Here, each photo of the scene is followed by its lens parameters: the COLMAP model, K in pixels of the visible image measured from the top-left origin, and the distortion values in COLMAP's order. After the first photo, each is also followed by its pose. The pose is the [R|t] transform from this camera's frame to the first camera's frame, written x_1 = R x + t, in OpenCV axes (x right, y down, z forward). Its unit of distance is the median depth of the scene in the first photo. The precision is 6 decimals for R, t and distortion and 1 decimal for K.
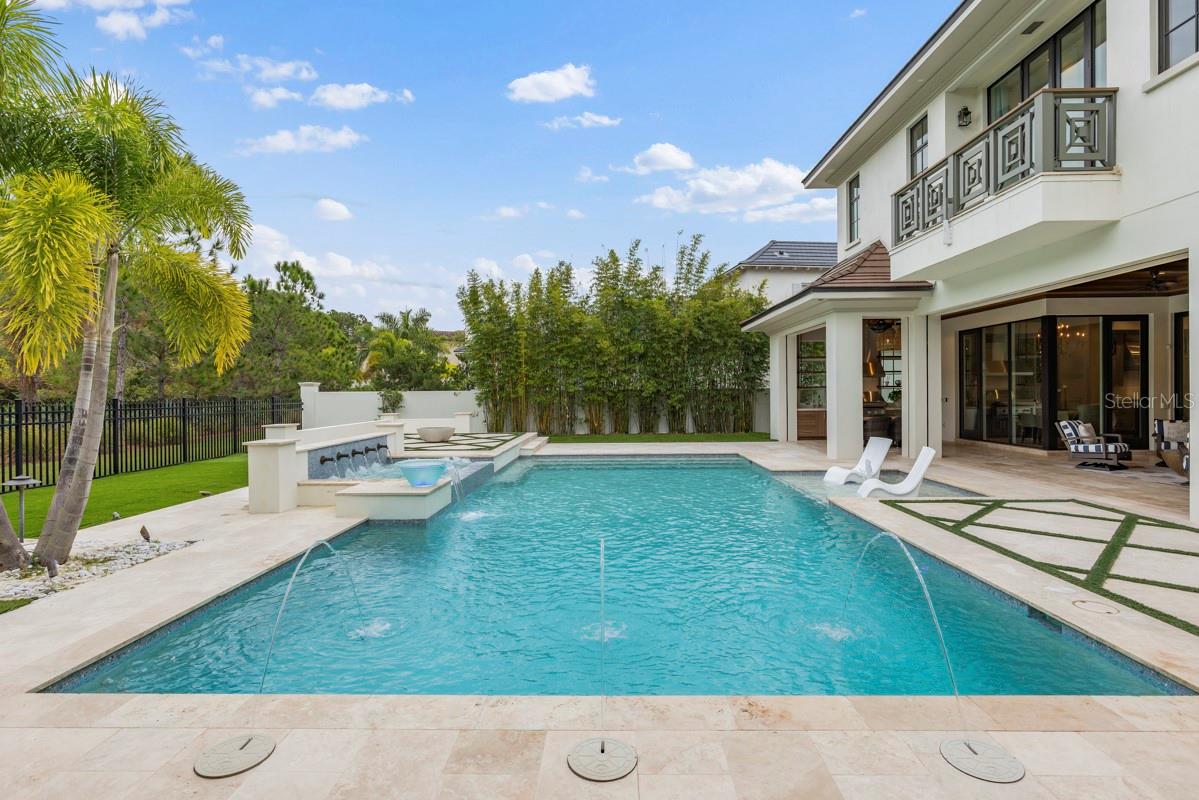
lens RADIAL K [[575.5, 0, 599.8], [0, 575.5, 390.7], [0, 0, 1]] dist [0.004276, -0.000161]
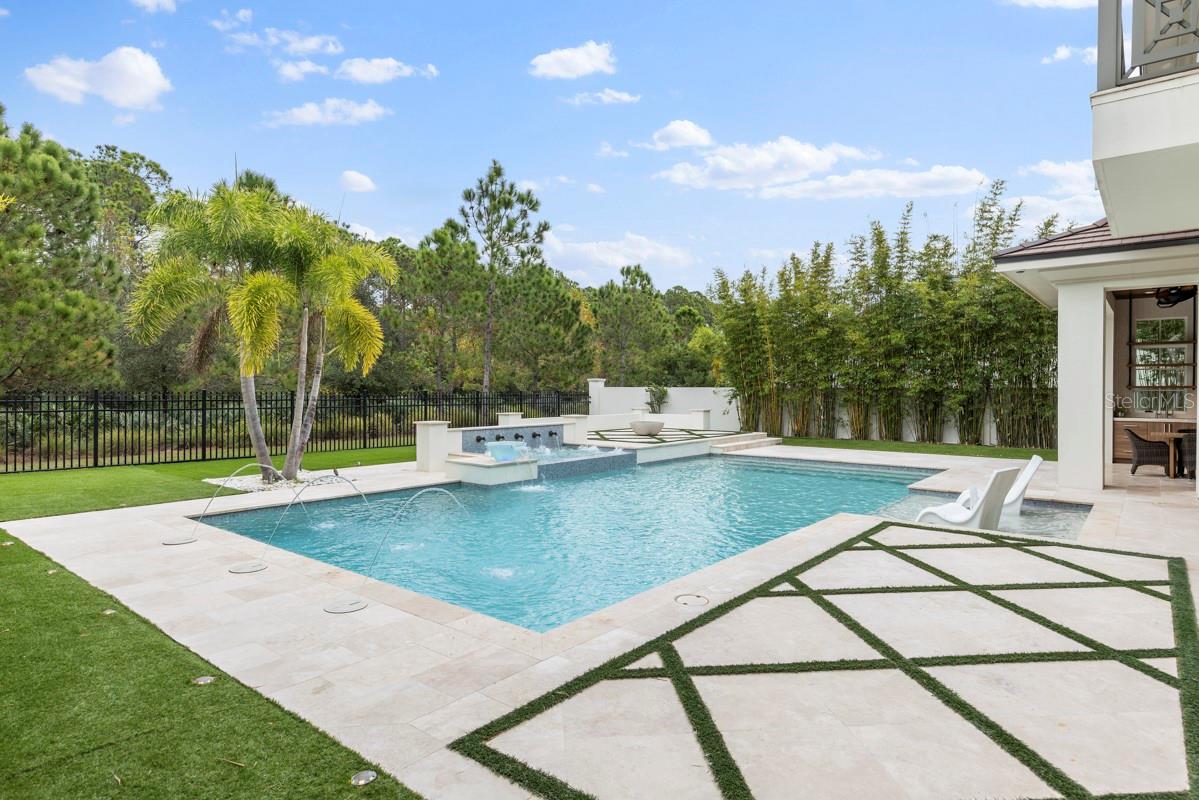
lens RADIAL K [[649.5, 0, 598.5], [0, 649.5, 405.2], [0, 0, 1]] dist [0.000933, -0.001813]
pose [[0.792800, 0.025973, -0.608928, 0.285128], [-0.008325, 0.999460, 0.031792, -0.003173], [0.609425, -0.020136, 0.792588, -0.006668]]
